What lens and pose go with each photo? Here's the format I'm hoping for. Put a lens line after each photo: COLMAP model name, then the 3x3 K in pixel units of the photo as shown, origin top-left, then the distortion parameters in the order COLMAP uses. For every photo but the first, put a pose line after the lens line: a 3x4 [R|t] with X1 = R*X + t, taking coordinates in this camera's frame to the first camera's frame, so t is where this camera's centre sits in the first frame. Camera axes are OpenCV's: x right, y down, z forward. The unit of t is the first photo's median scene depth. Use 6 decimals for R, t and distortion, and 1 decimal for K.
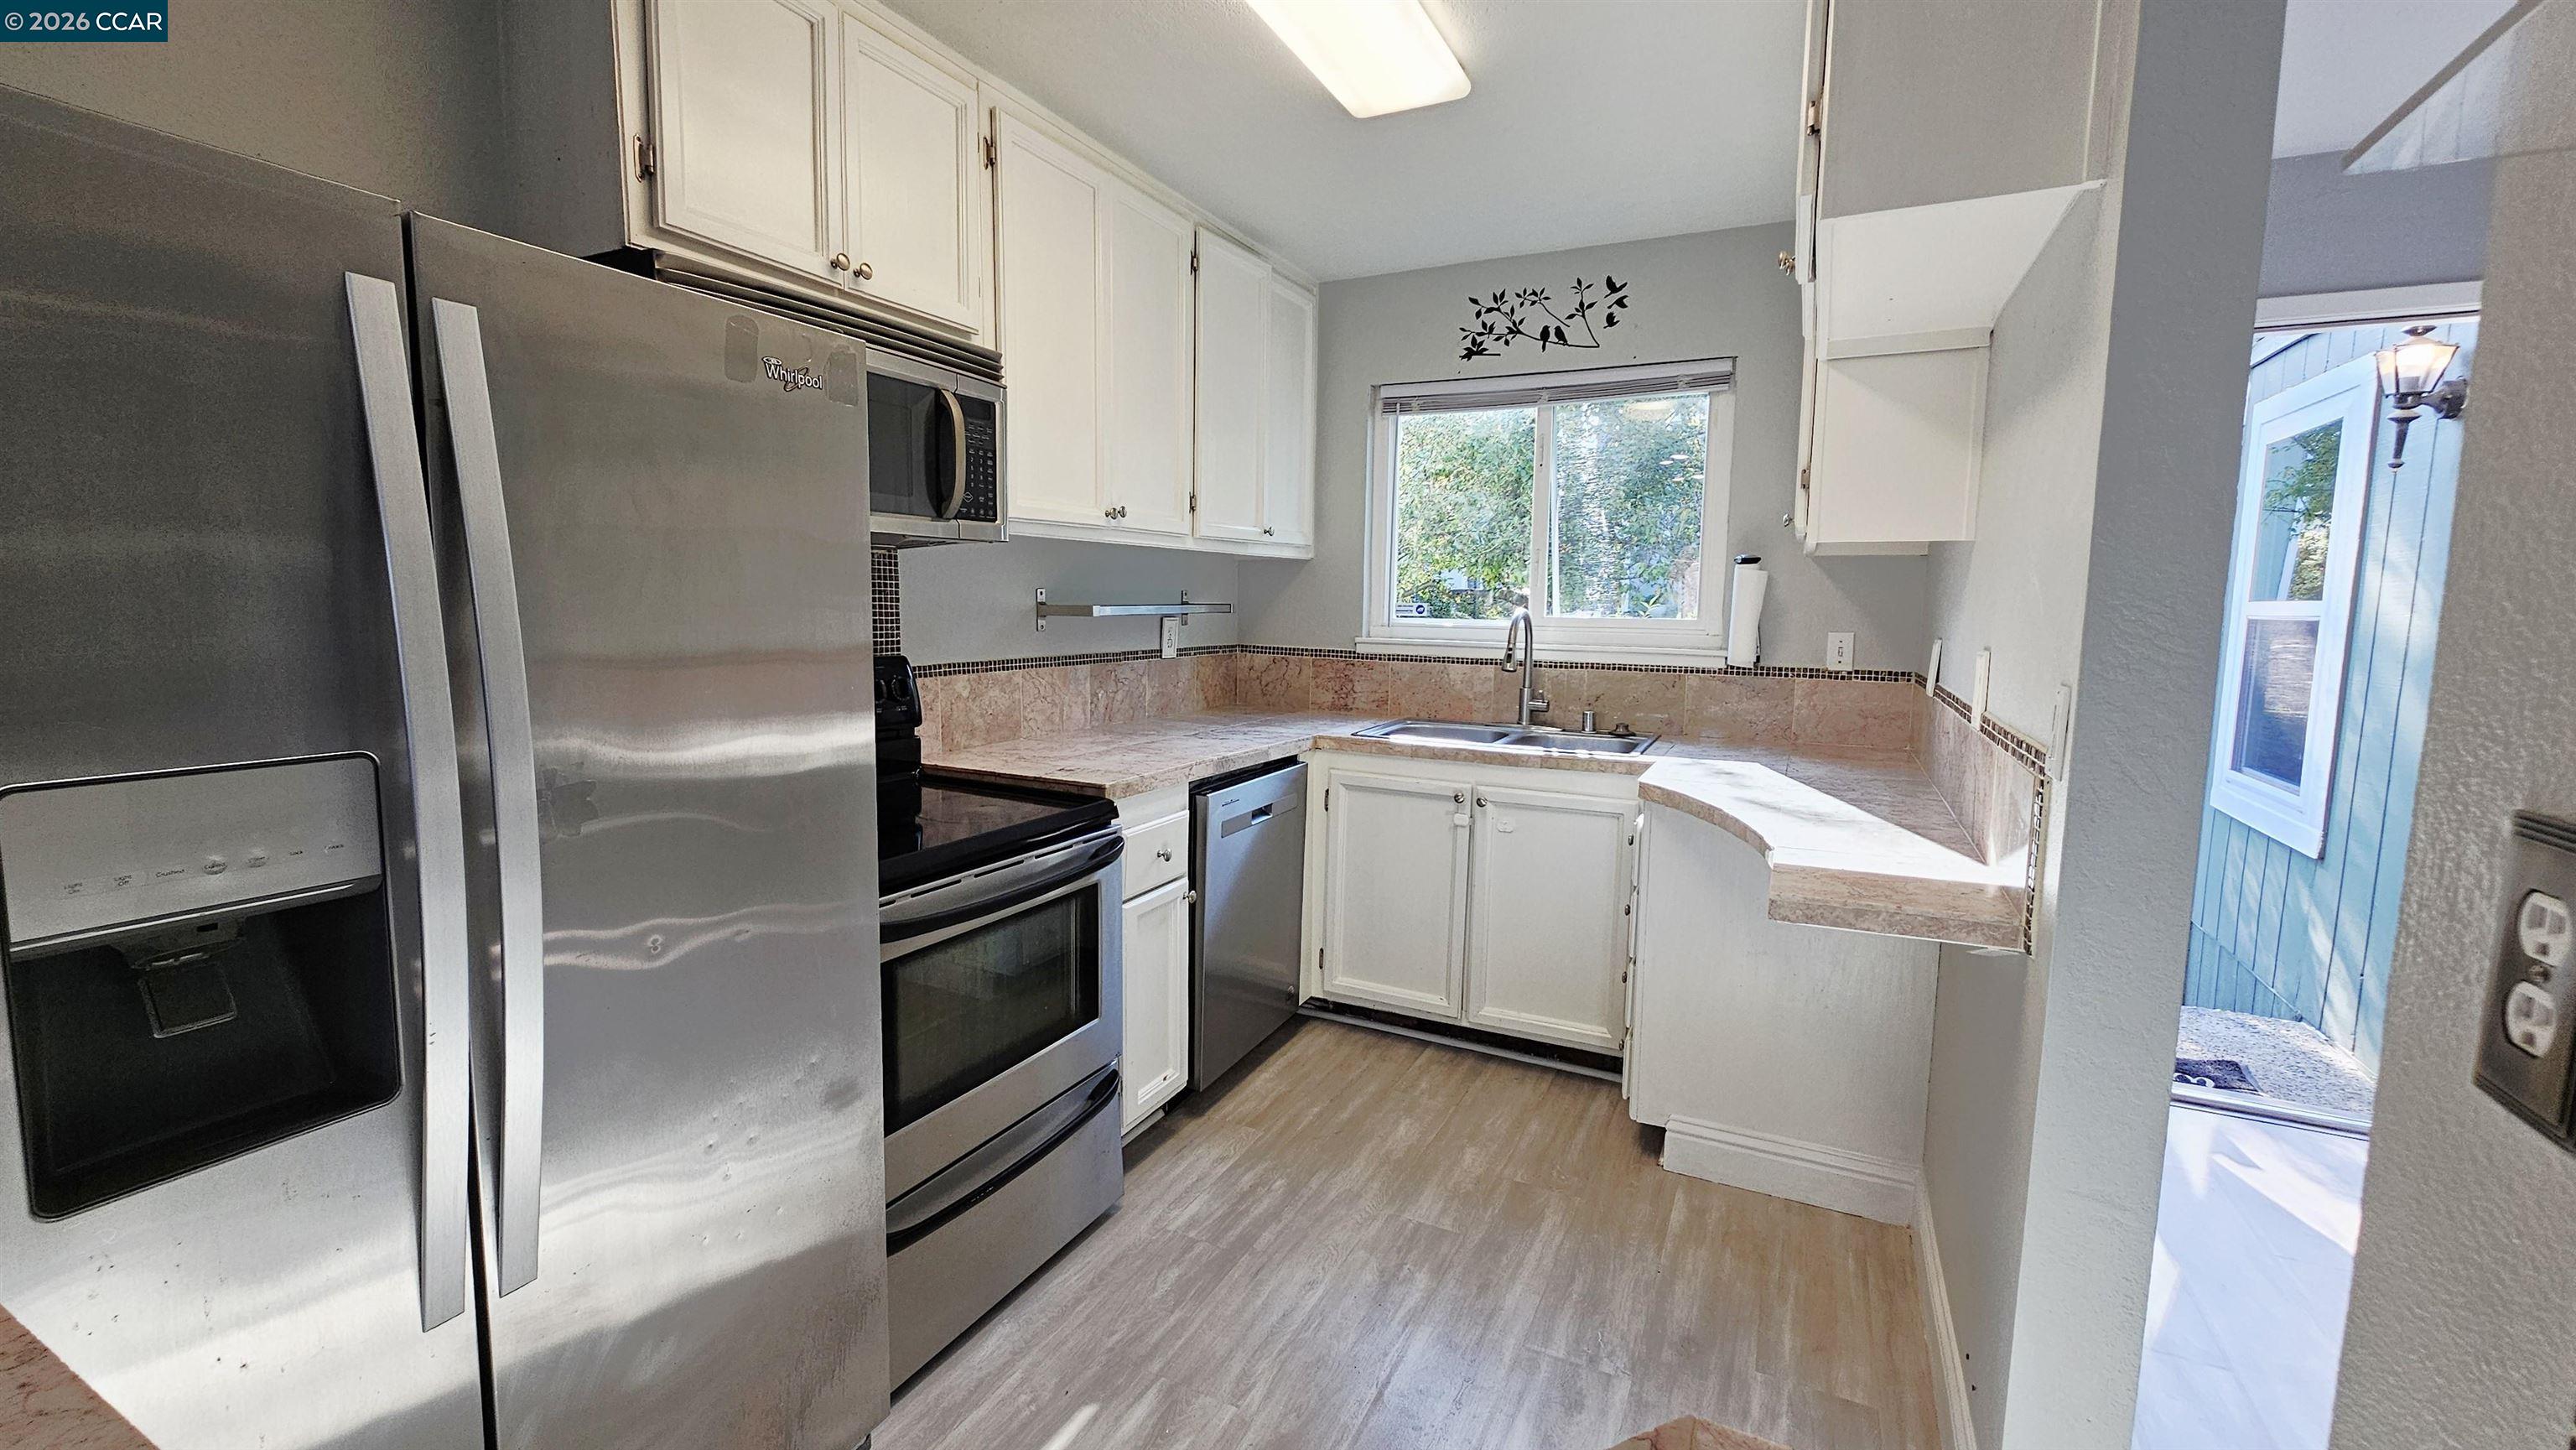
lens RADIAL K [[1047.0, 0, 1271.3], [0, 1047.0, 711.1], [0, 0, 1]] dist [-0.006975, -0.000597]
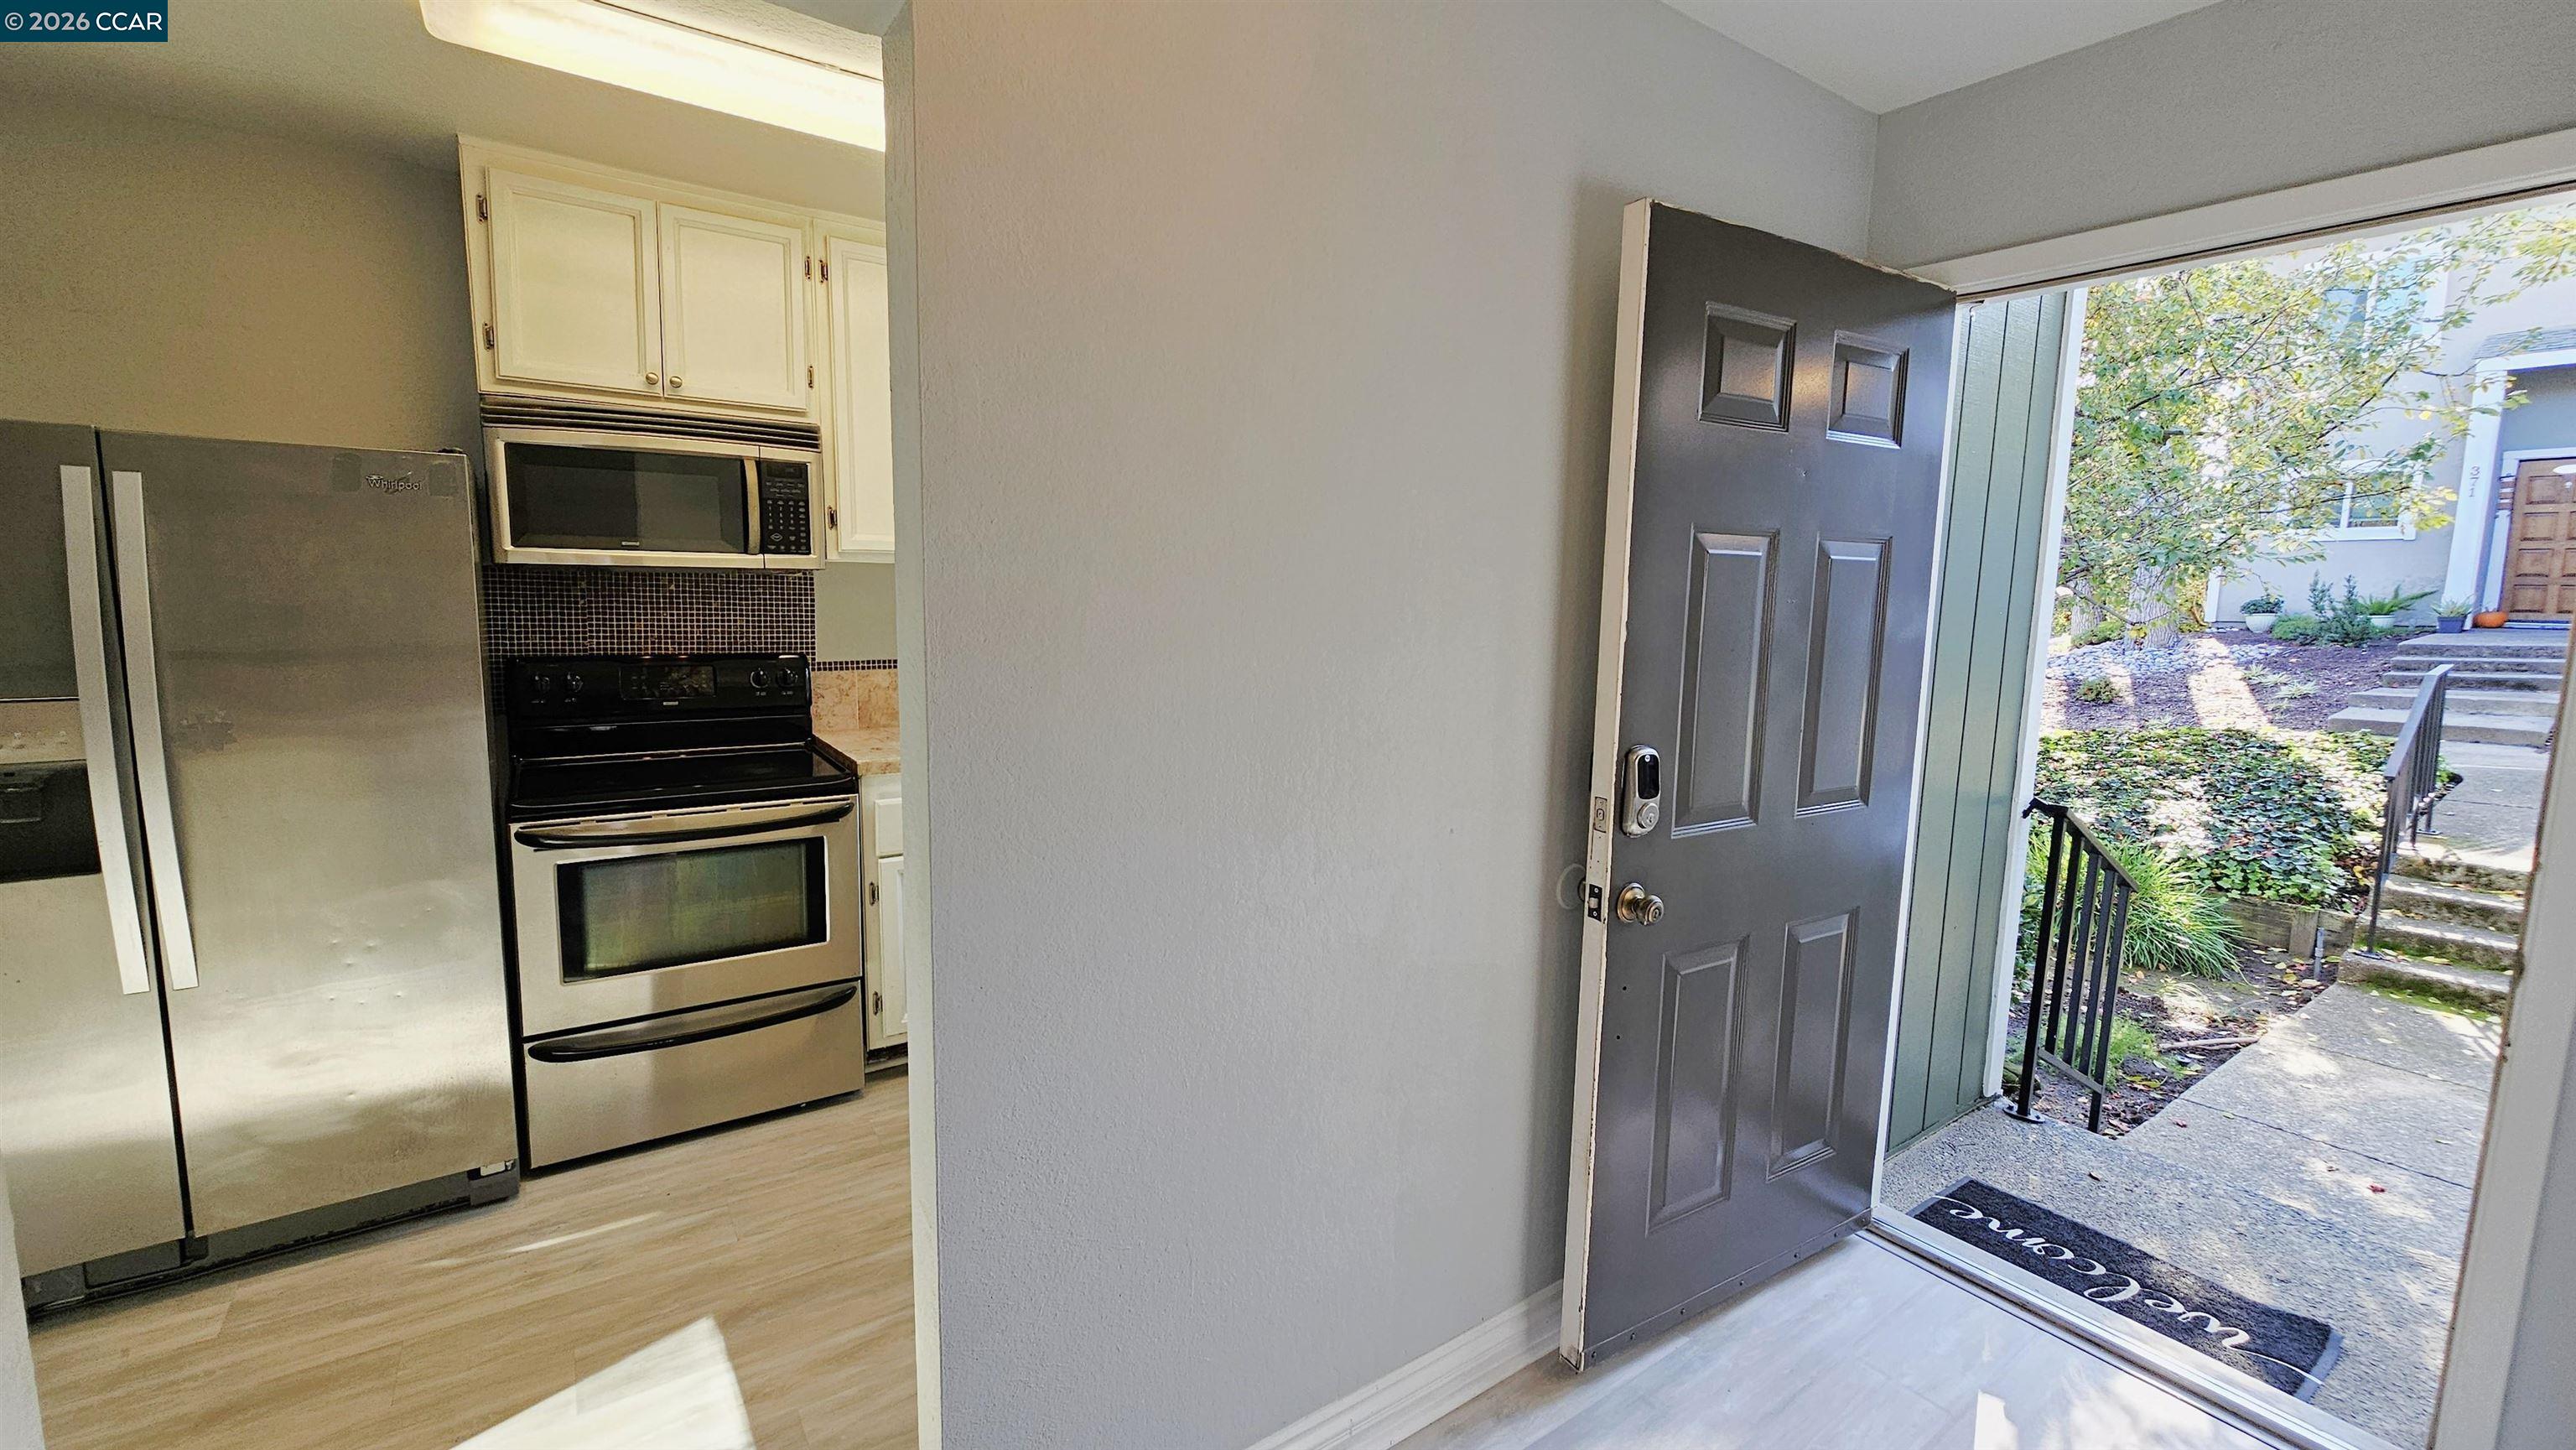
lens RADIAL K [[1047.0, 0, 1291.4], [0, 1047.0, 715.3], [0, 0, 1]] dist [-0.006975, -0.000597]
pose [[0.878944, 0.069595, -0.471820, 0.937310], [-0.064711, 0.997550, 0.026592, -0.056323], [0.472515, 0.007159, 0.881294, 0.138612]]
